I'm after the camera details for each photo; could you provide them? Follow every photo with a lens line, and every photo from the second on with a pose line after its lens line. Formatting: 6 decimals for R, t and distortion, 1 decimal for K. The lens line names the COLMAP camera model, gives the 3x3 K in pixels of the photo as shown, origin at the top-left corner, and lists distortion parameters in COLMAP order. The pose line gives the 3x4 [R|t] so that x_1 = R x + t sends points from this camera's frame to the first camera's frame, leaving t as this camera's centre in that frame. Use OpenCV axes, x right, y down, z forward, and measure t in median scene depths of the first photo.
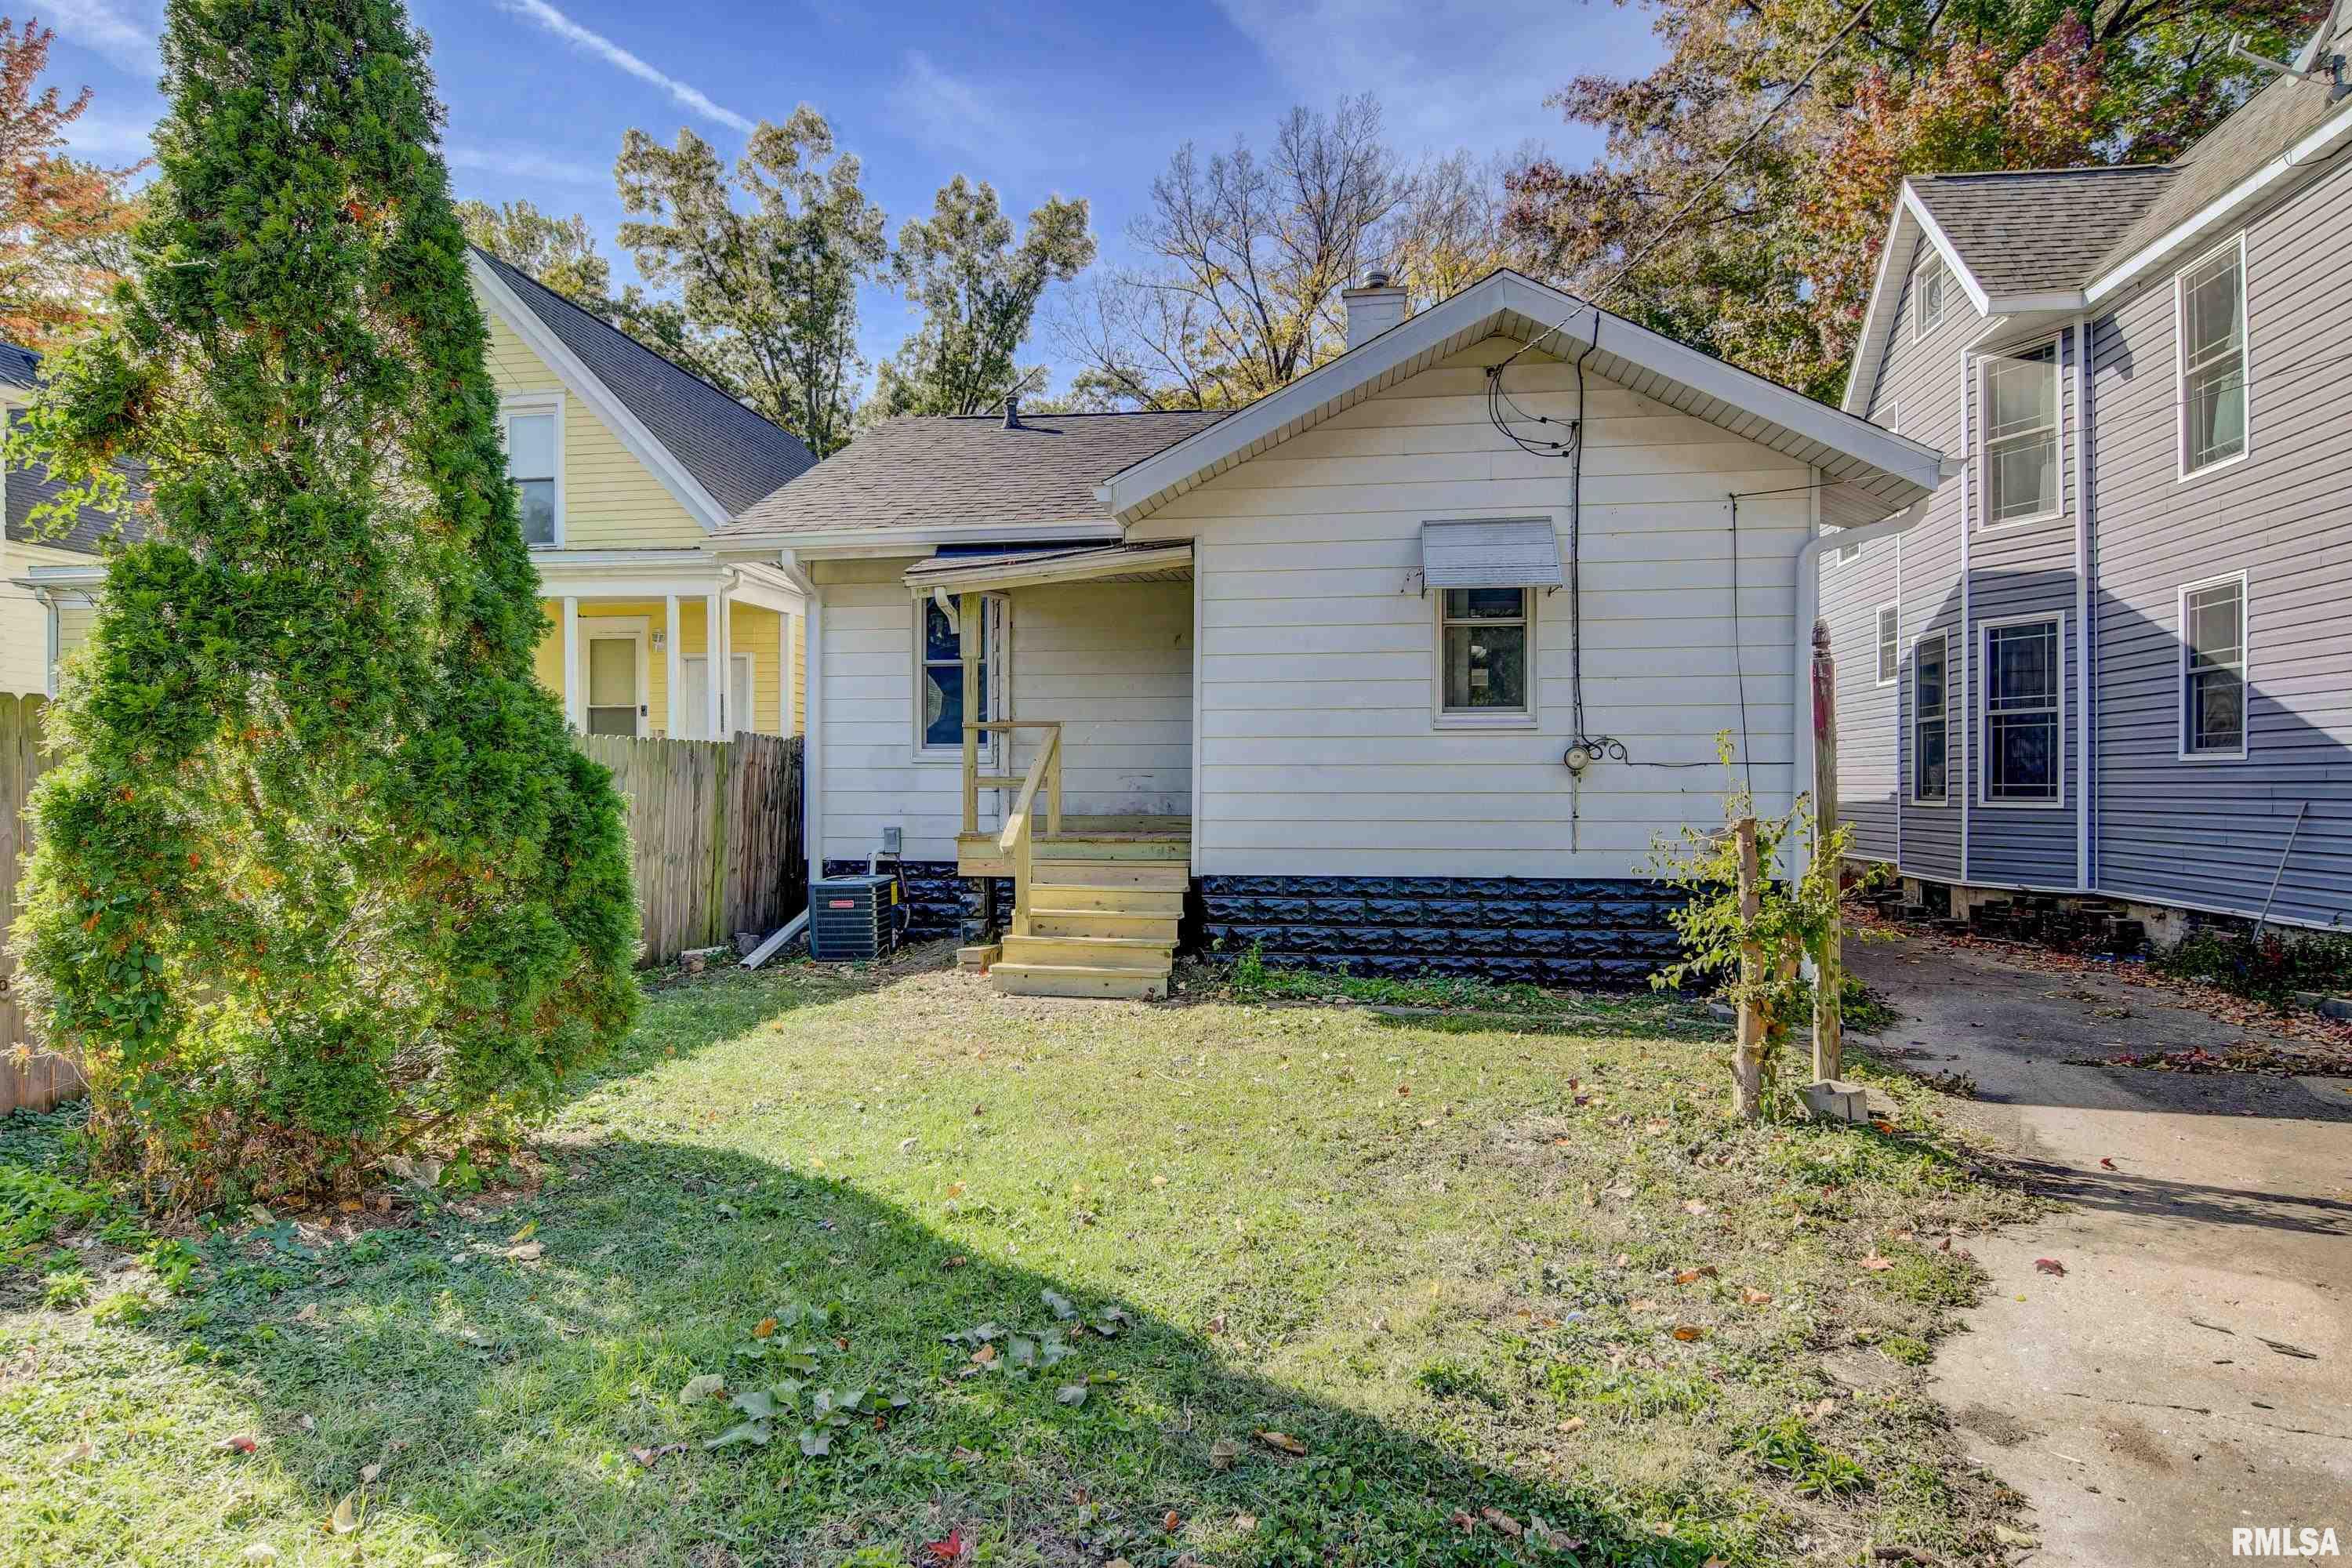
lens RADIAL K [[1434.1, 0, 1173.2], [0, 1434.1, 779.4], [0, 0, 1]] dist [-0.004028, 0.000183]
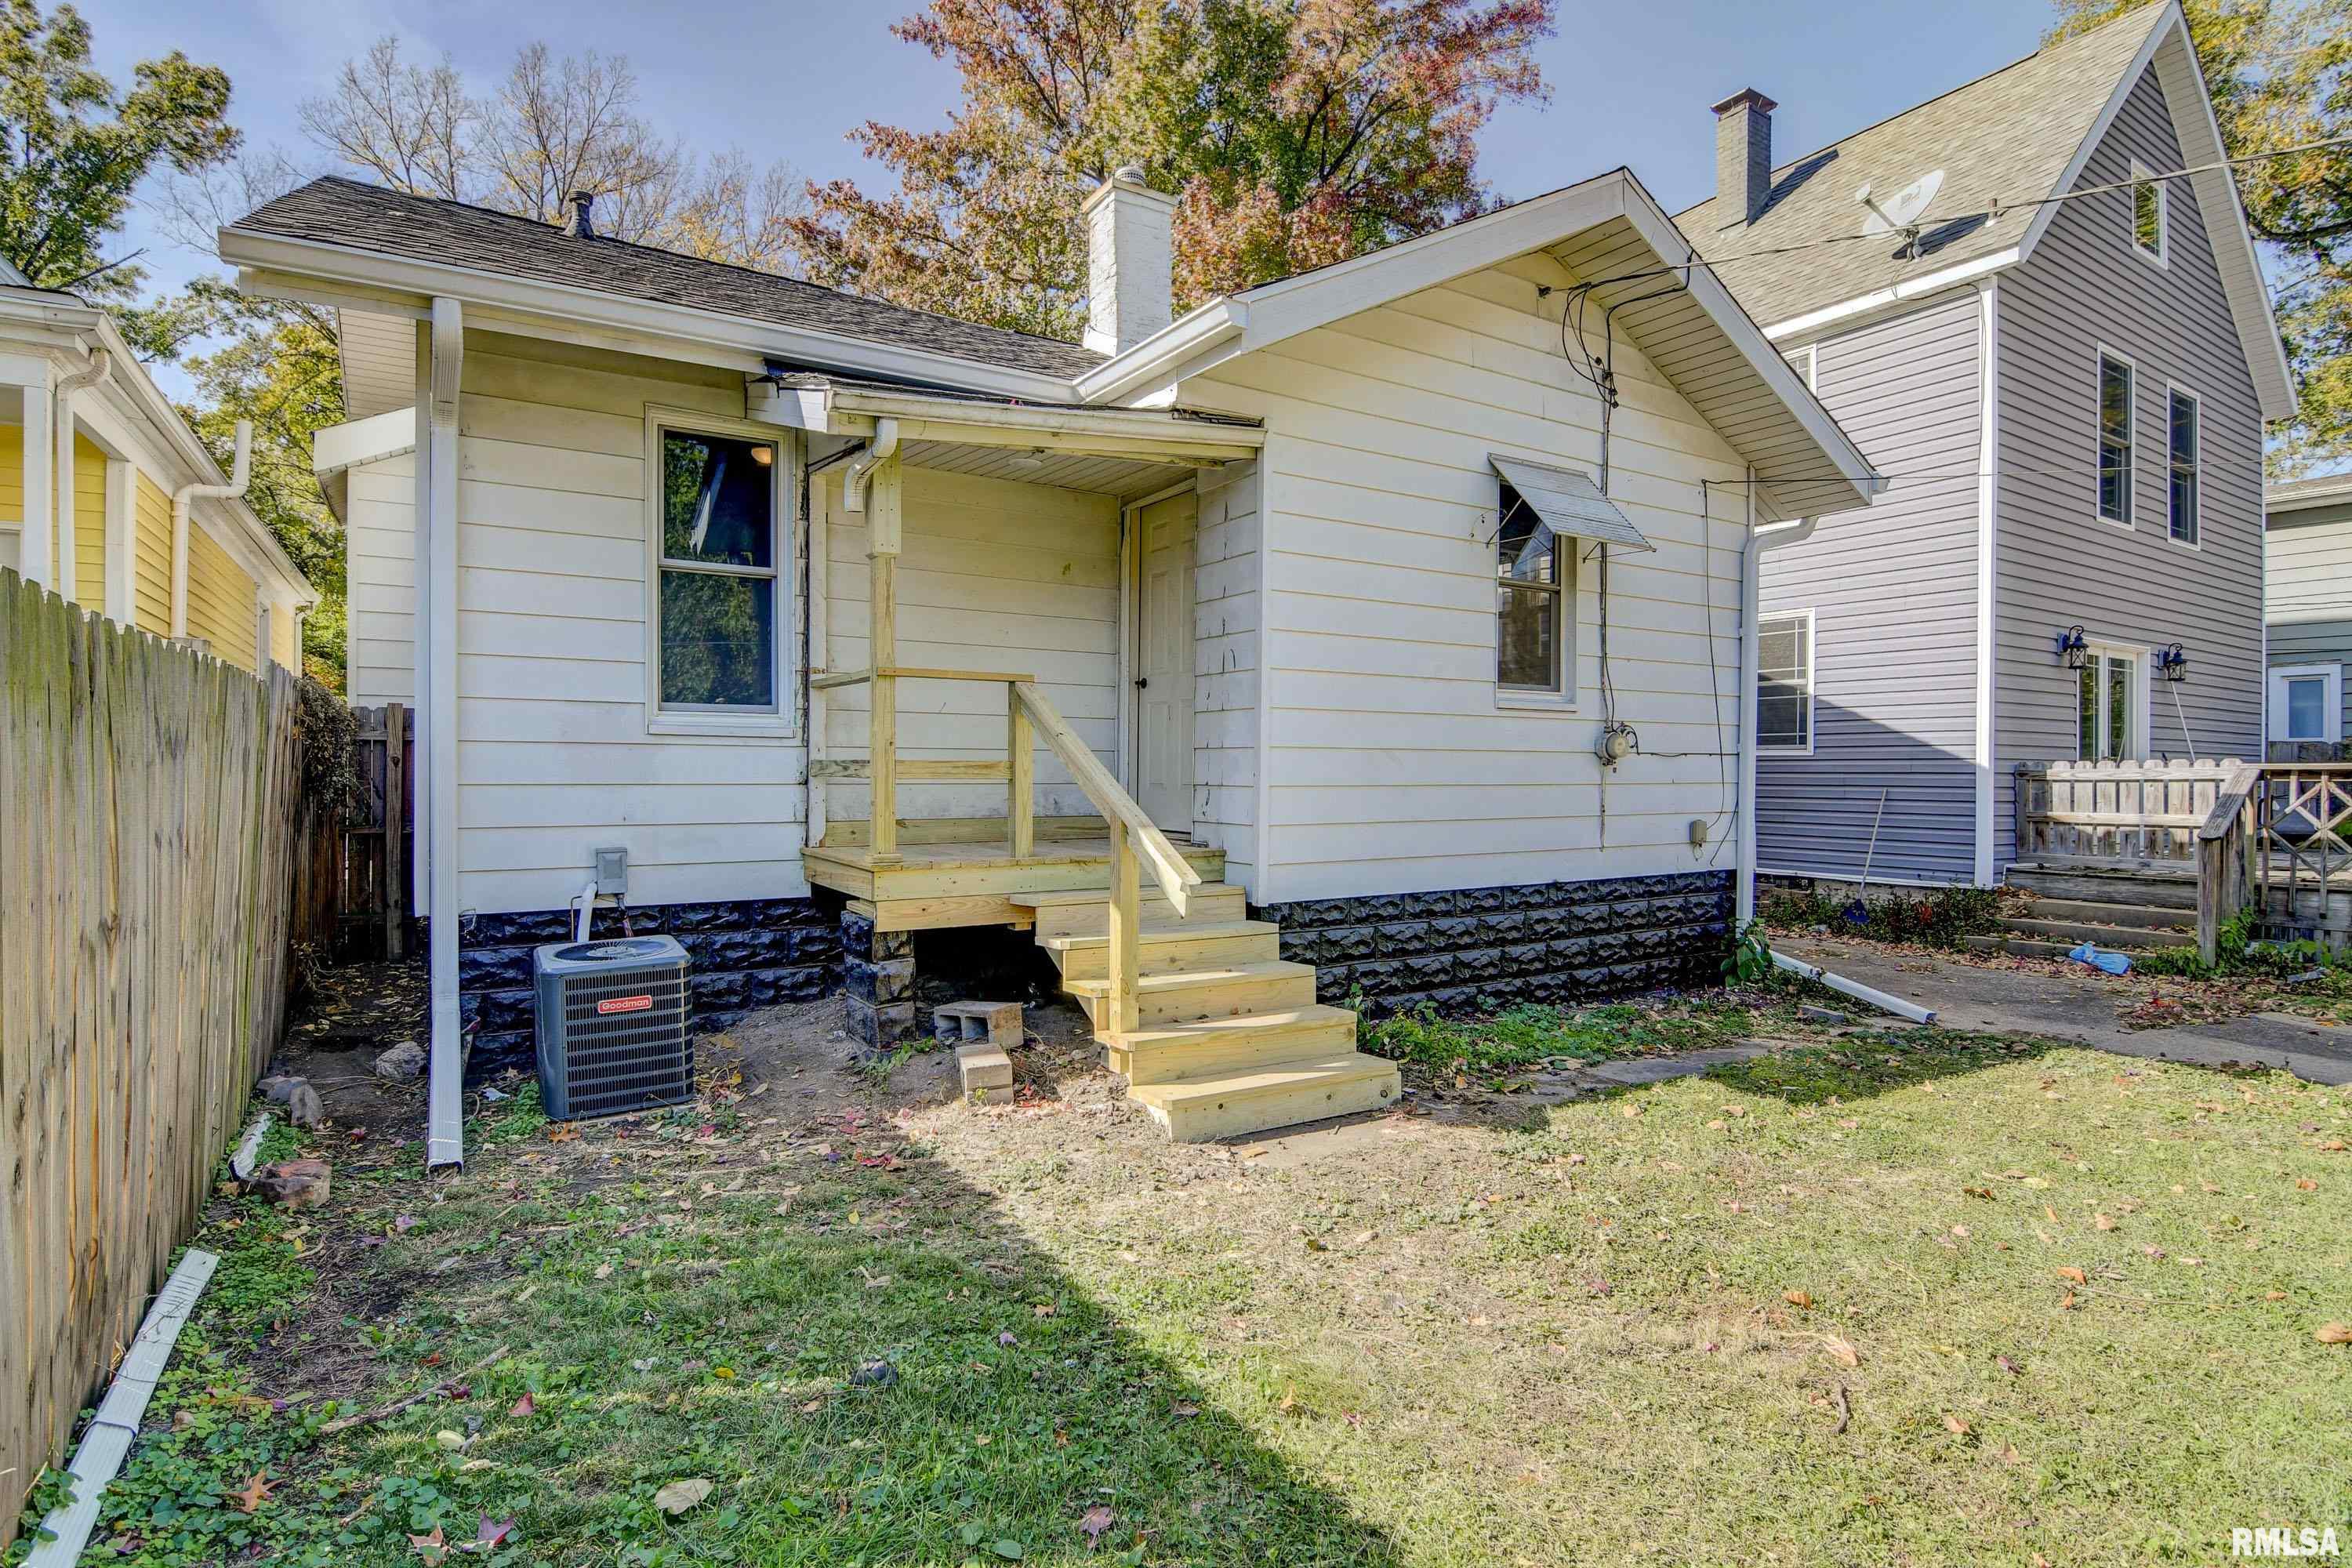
lens RADIAL K [[1168.8, 0, 1177.6], [0, 1168.8, 782.8], [0, 0, 1]] dist [-0.020111, -0.001734]
pose [[0.752143, -0.004304, 0.658986, -0.389410], [-0.005972, 0.999893, 0.013348, 0.000201], [-0.658973, -0.013975, 0.752037, 0.601354]]
